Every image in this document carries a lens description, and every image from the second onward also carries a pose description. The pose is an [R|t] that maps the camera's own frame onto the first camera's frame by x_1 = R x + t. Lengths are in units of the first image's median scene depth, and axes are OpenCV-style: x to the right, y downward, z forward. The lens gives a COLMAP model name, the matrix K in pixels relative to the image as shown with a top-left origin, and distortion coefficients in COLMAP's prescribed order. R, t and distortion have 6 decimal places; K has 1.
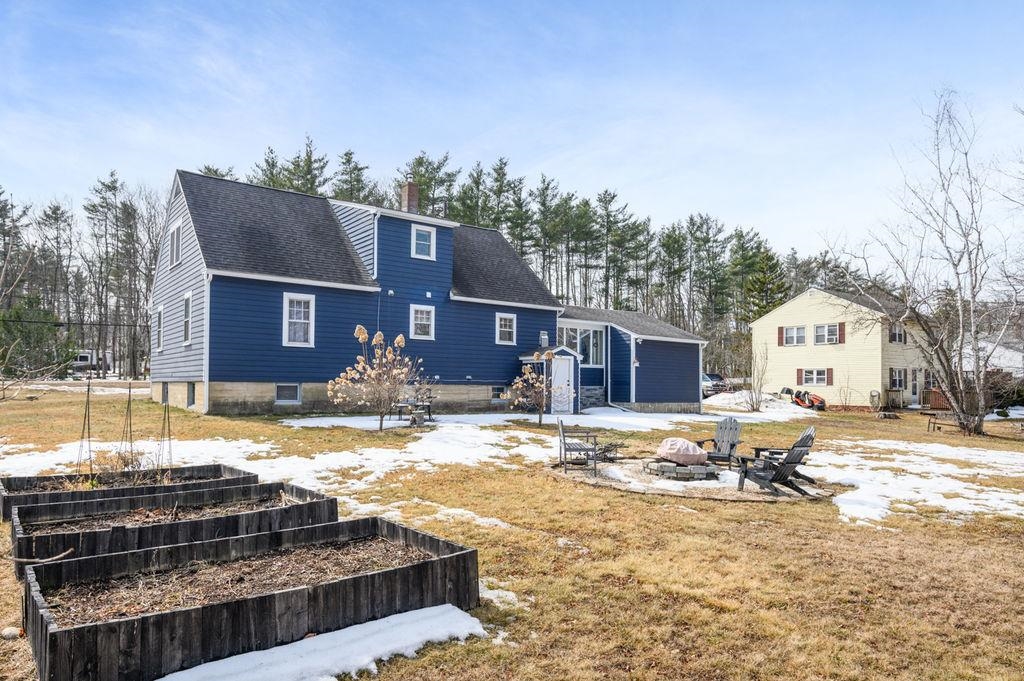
lens RADIAL K [[654.4, 0, 514.4], [0, 654.4, 380.2], [0, 0, 1]] dist [-0.006025, -0.004955]
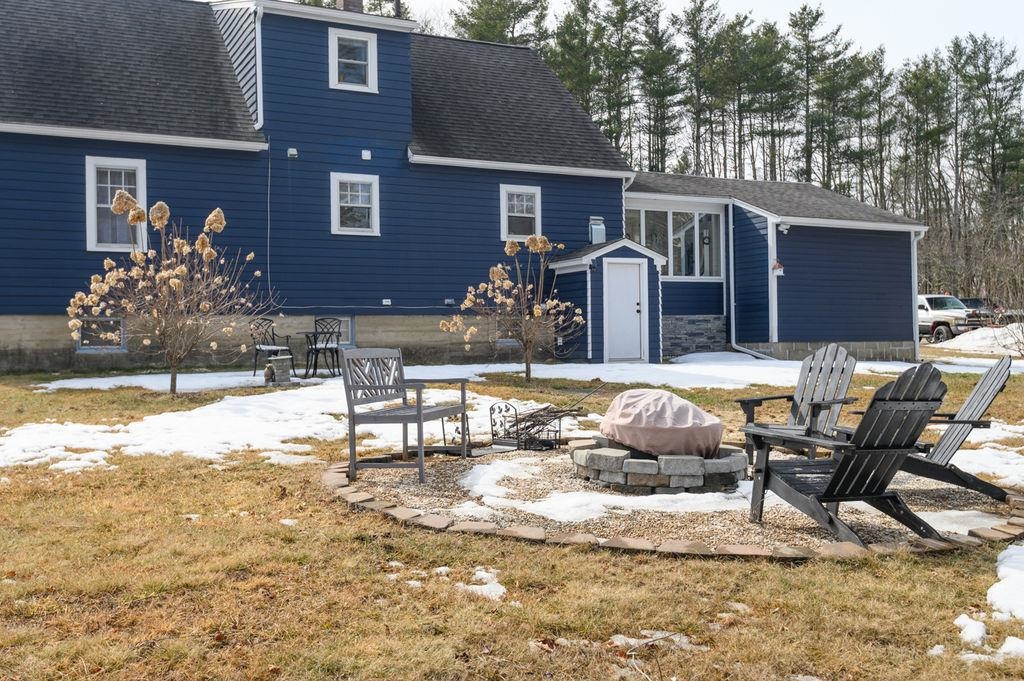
lens RADIAL K [[995.1, 0, 512.0], [0, 995.1, 340.5], [0, 0, 1]] dist [0.009068, -0.032434]
pose [[0.983888, -0.024892, -0.177044, 0.112938], [0.026592, 0.999620, 0.007235, 0.020637], [0.176796, -0.011826, 0.984176, 0.149178]]
